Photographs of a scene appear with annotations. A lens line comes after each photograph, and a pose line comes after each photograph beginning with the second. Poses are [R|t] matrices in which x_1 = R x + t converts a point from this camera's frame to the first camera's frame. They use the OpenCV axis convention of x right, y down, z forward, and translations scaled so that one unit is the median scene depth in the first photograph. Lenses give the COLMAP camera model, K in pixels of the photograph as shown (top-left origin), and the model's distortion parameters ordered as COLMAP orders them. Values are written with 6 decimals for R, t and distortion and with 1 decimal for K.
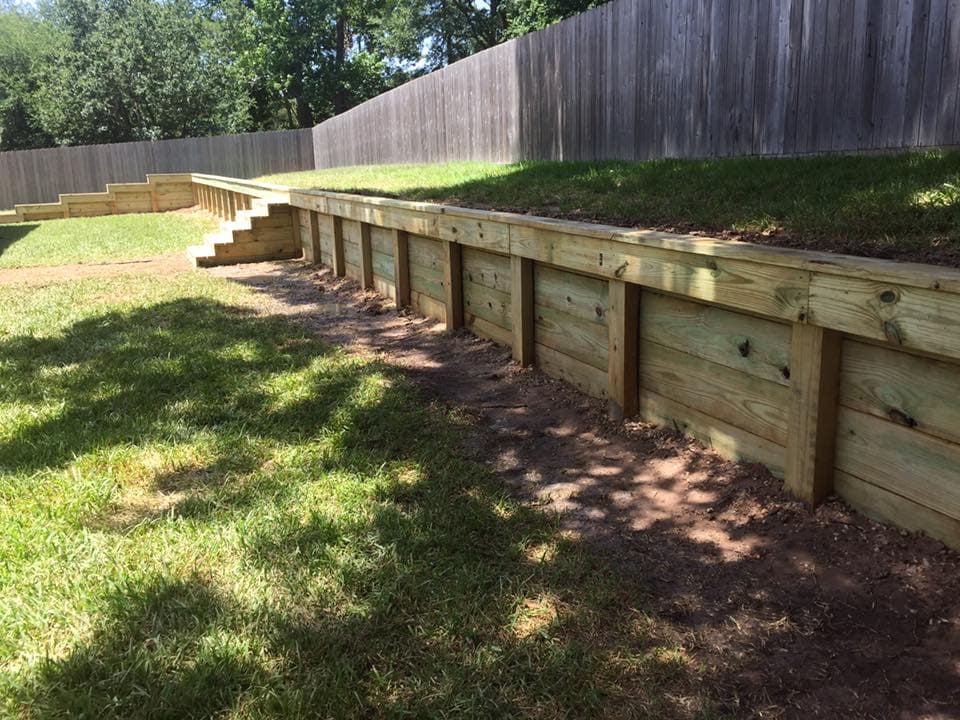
lens RADIAL K [[827.4, 0, 481.2], [0, 827.4, 357.8], [0, 0, 1]] dist [0.009236, -0.003330]
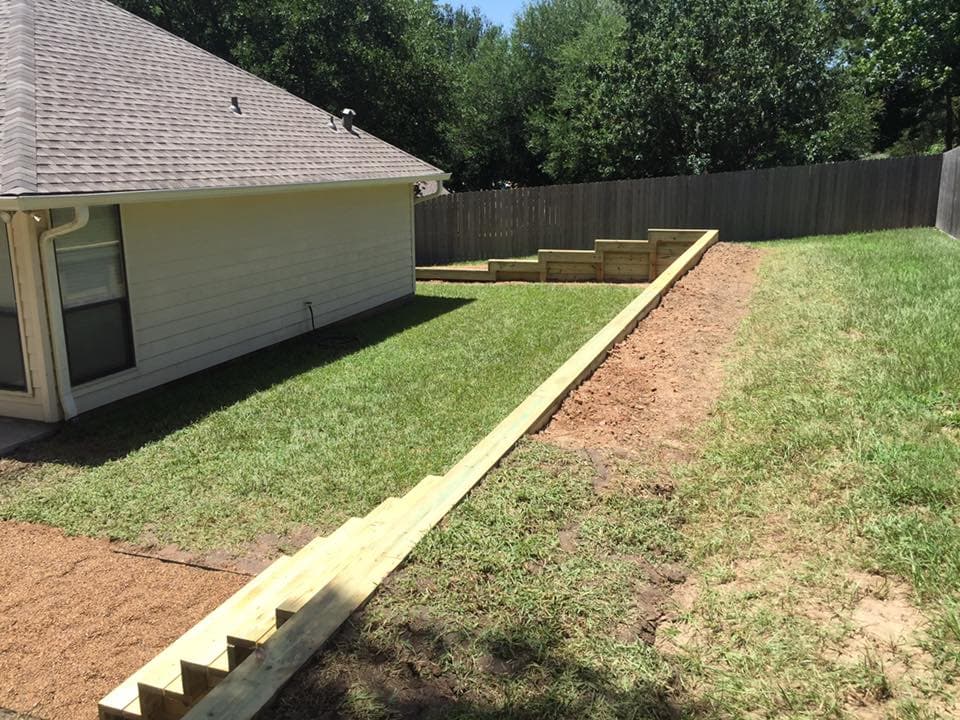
lens RADIAL K [[827.4, 0, 480.7], [0, 827.4, 361.3], [0, 0, 1]] dist [0.009236, -0.003330]
pose [[0.729557, 0.175434, -0.661037, -0.015971], [-0.167425, 0.982944, 0.076086, -0.124404], [0.663111, 0.055165, 0.746486, 0.338214]]
